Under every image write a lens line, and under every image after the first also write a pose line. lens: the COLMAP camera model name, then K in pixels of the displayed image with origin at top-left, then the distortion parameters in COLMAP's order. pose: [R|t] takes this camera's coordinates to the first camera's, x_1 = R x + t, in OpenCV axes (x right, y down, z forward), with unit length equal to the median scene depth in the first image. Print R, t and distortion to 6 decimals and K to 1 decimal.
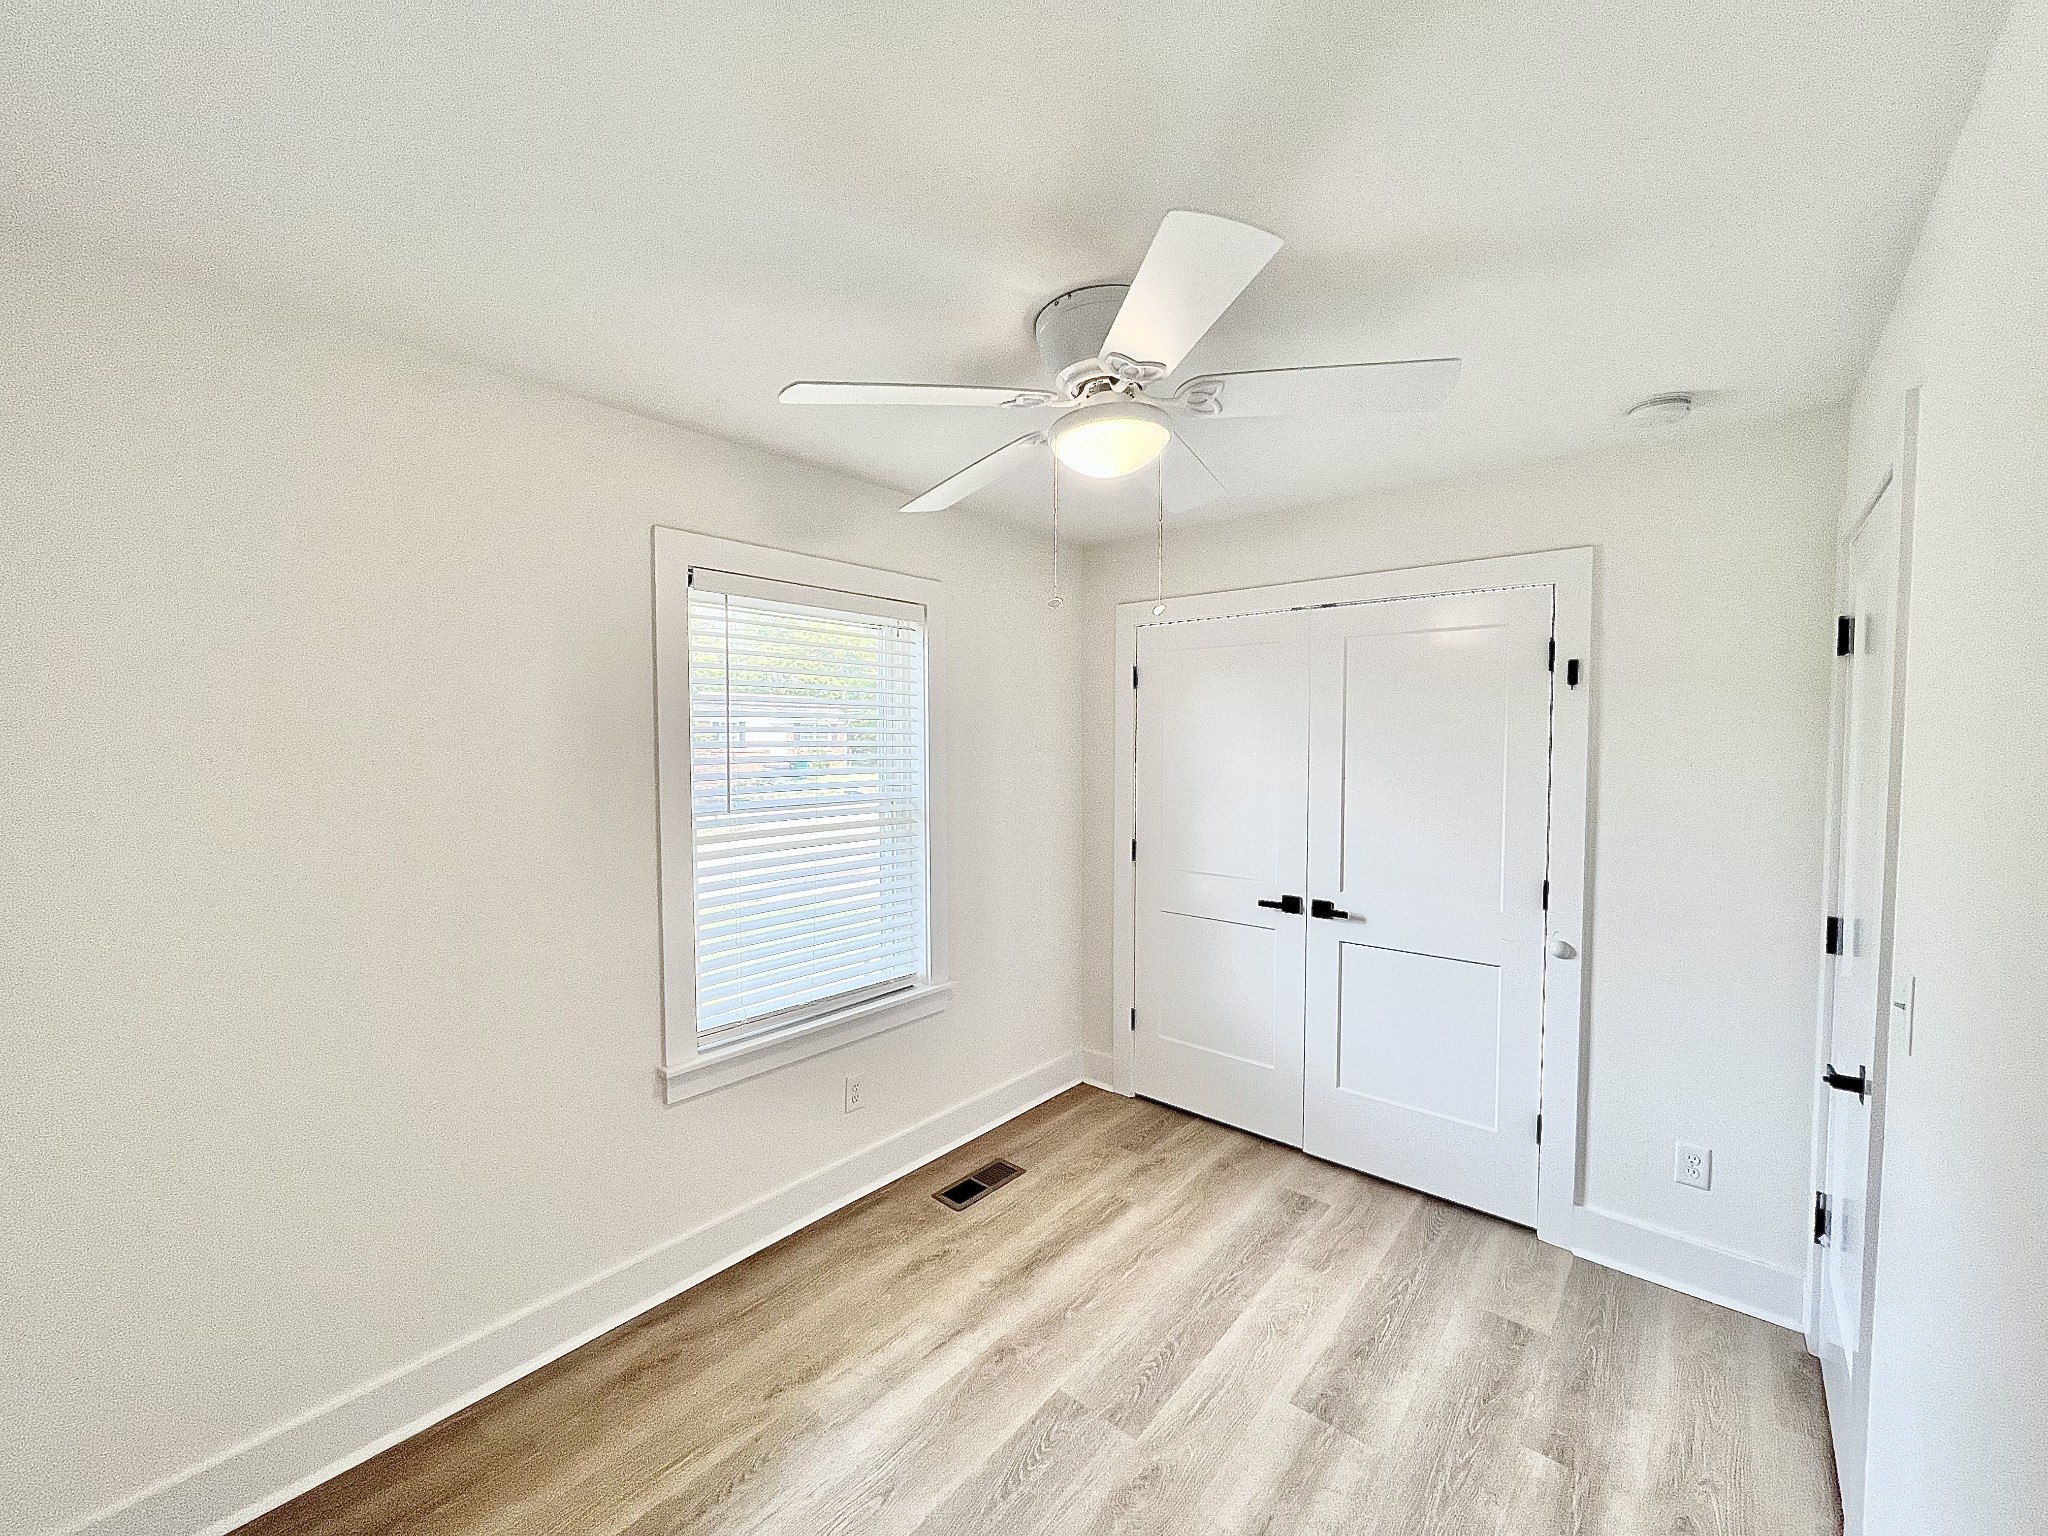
lens RADIAL K [[814.3, 0, 1028.7], [0, 814.3, 777.4], [0, 0, 1]] dist [0.000486, 0.000191]
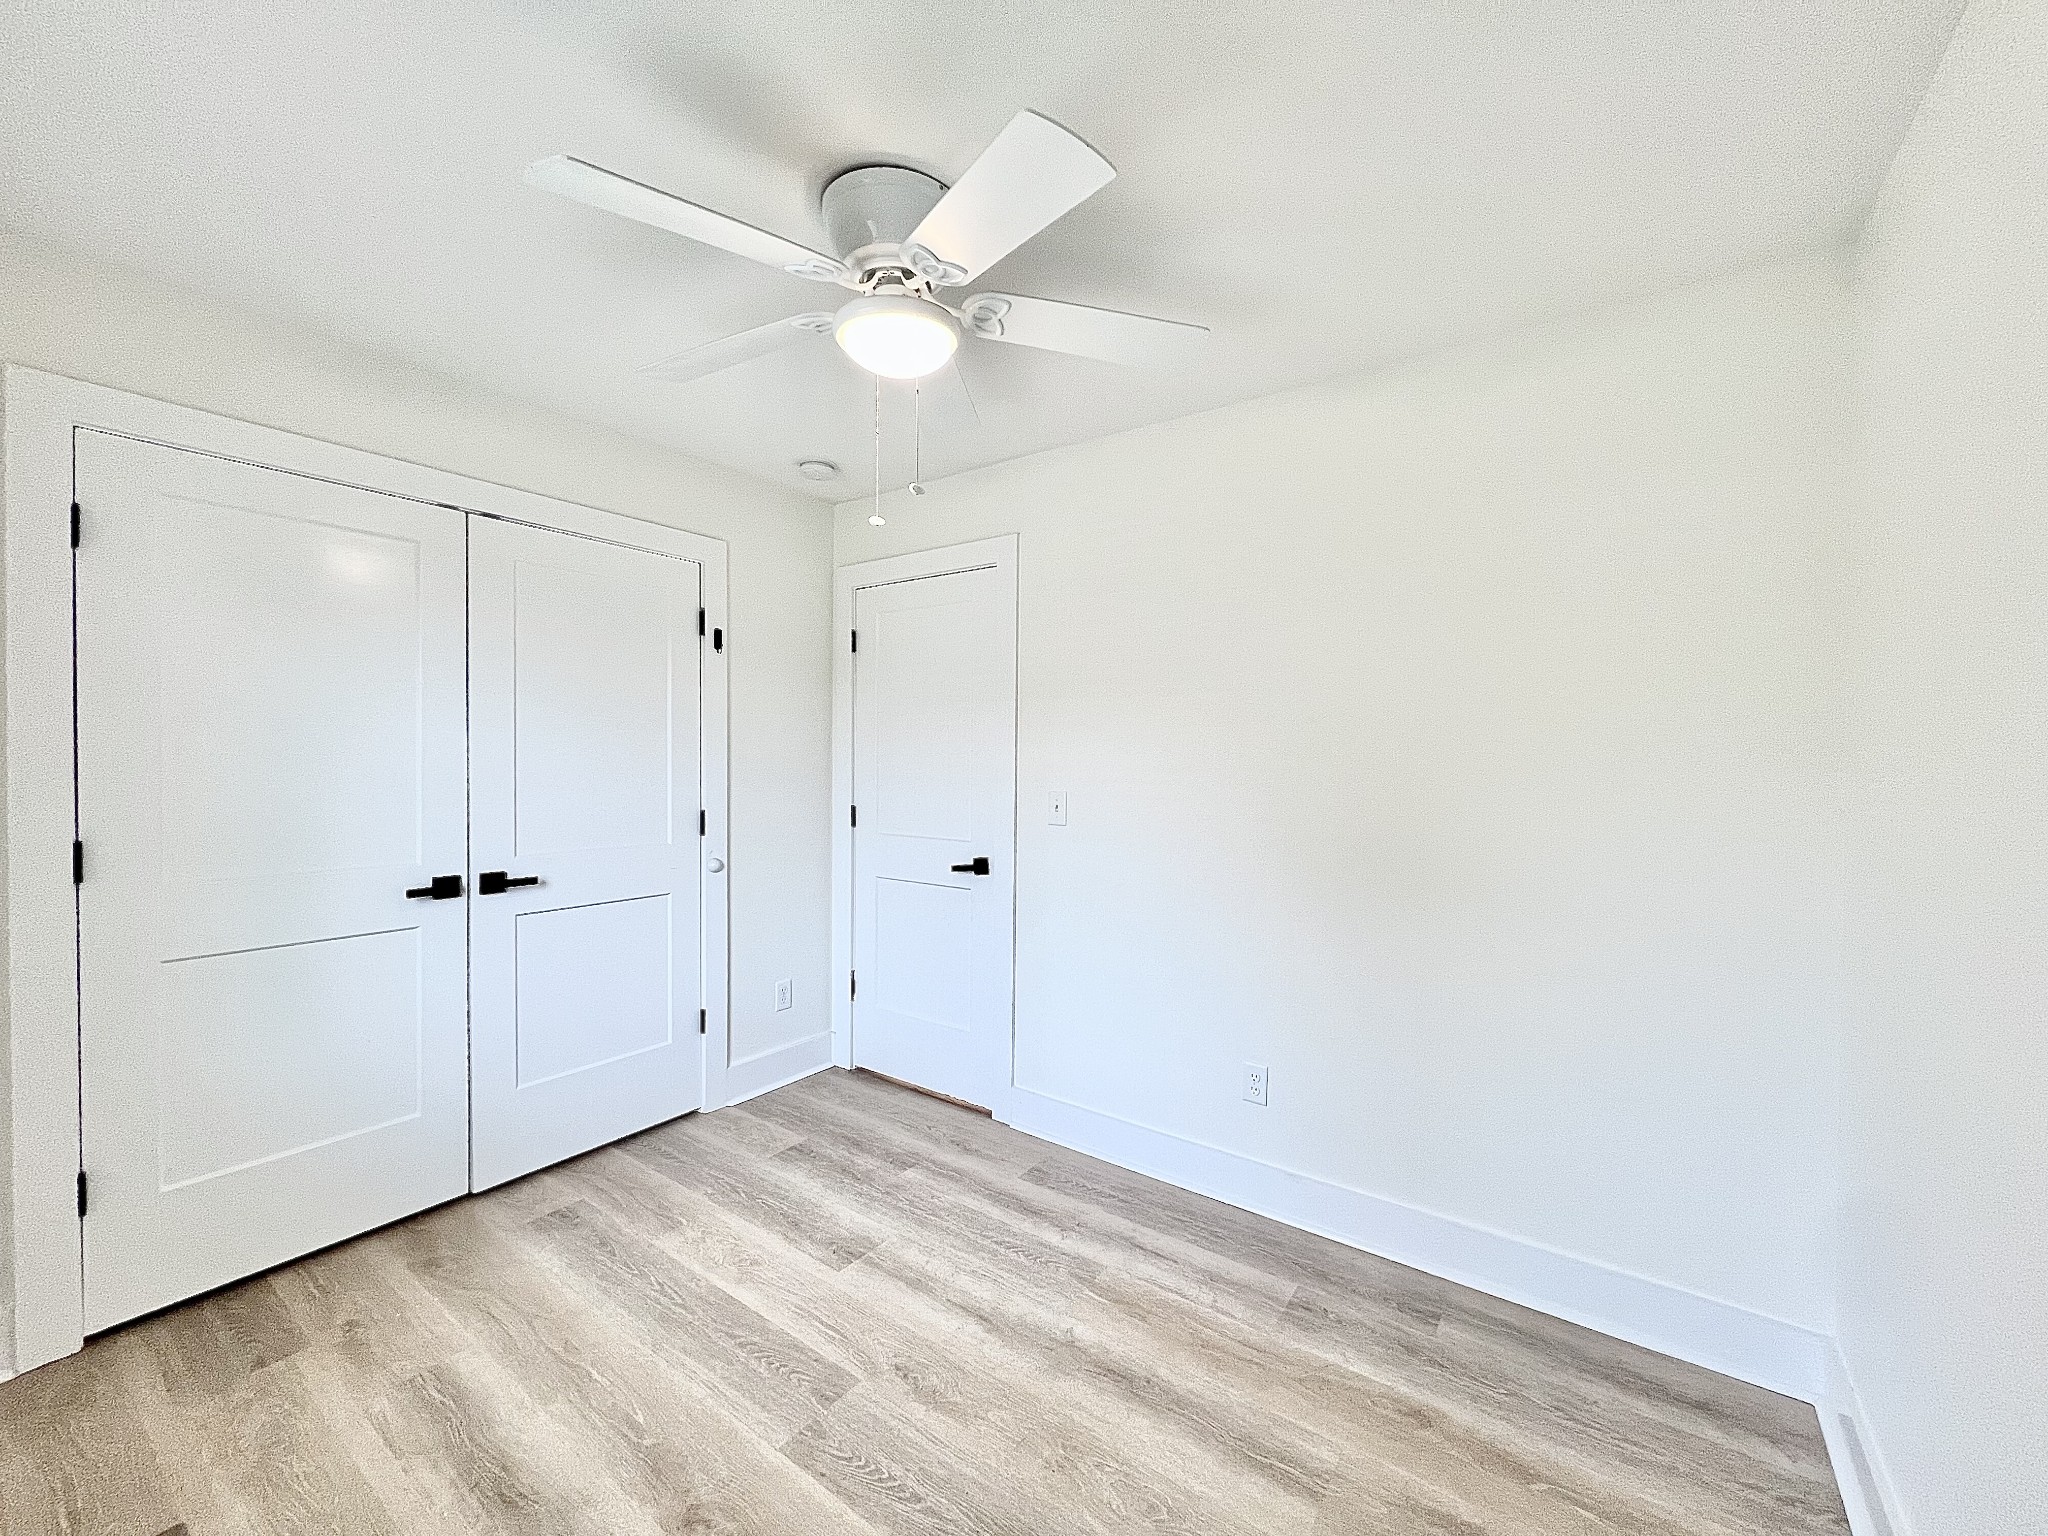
lens RADIAL K [[814.3, 0, 1028.7], [0, 814.3, 777.4], [0, 0, 1]] dist [0.000486, 0.000191]
pose [[-0.084345, -0.024977, 0.996124, -0.633703], [0.036232, 0.998948, 0.028116, 0.065232], [-0.995778, 0.038463, -0.083351, 0.660572]]
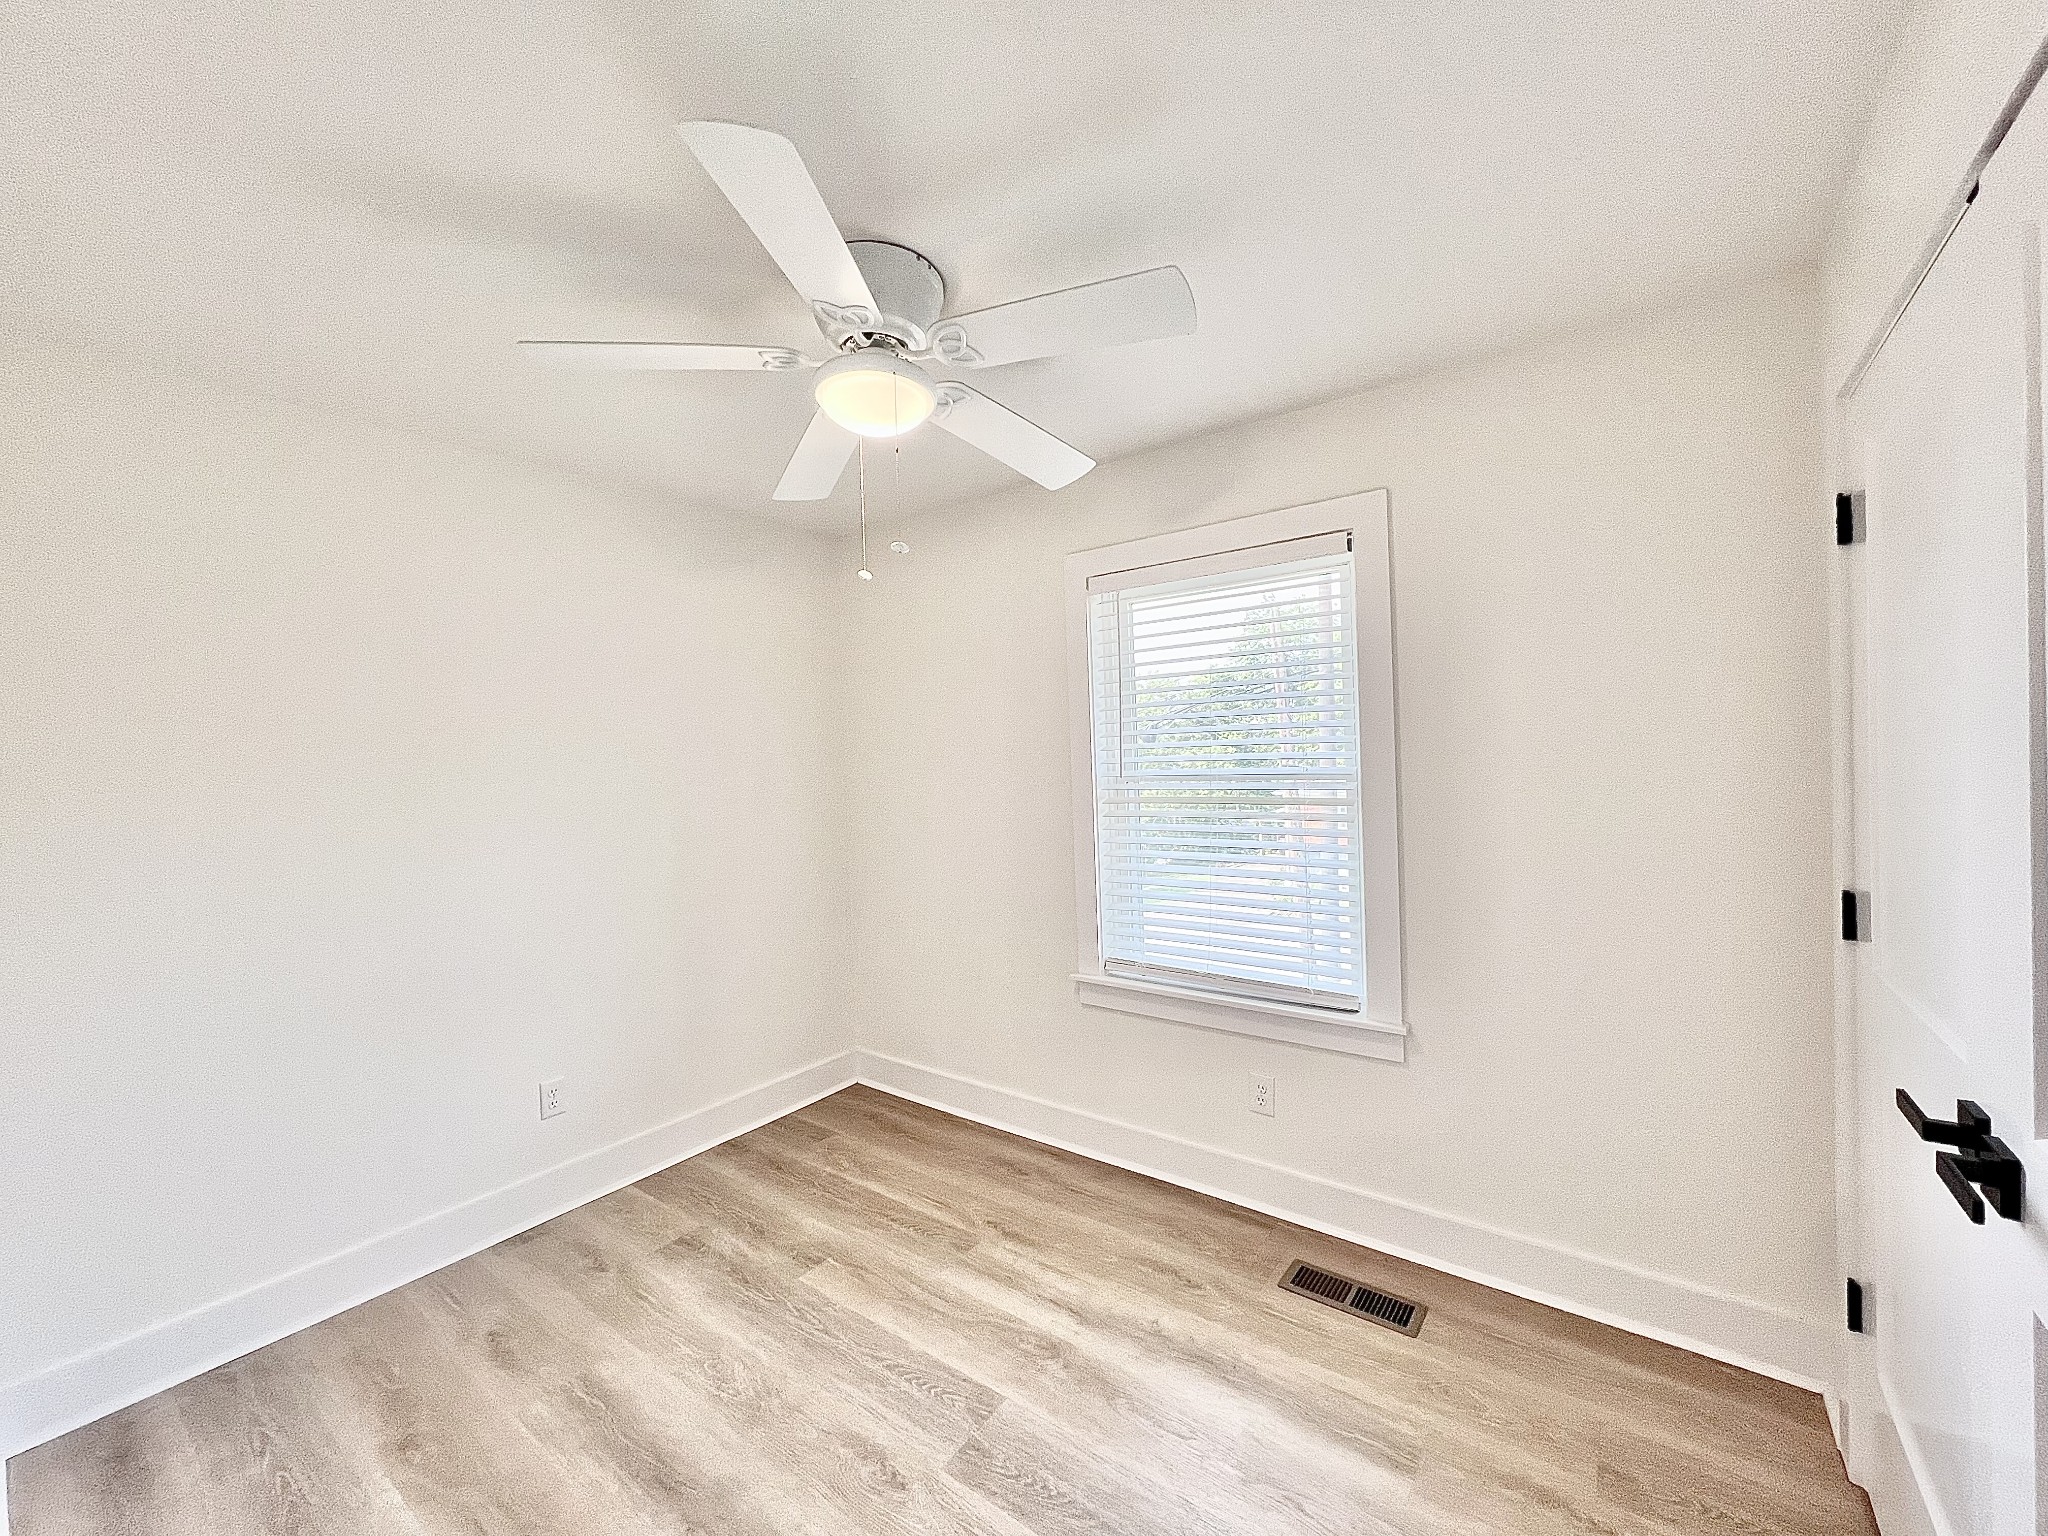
lens RADIAL K [[812.9, 0, 1024.0], [0, 812.9, 768.0], [0, 0, 1]] dist [0.000661, 0.000088]
pose [[0.060892, 0.006299, -0.998125, 0.794520], [-0.014663, 0.999878, 0.005416, 0.024469], [0.998037, 0.014306, 0.060977, 0.791086]]
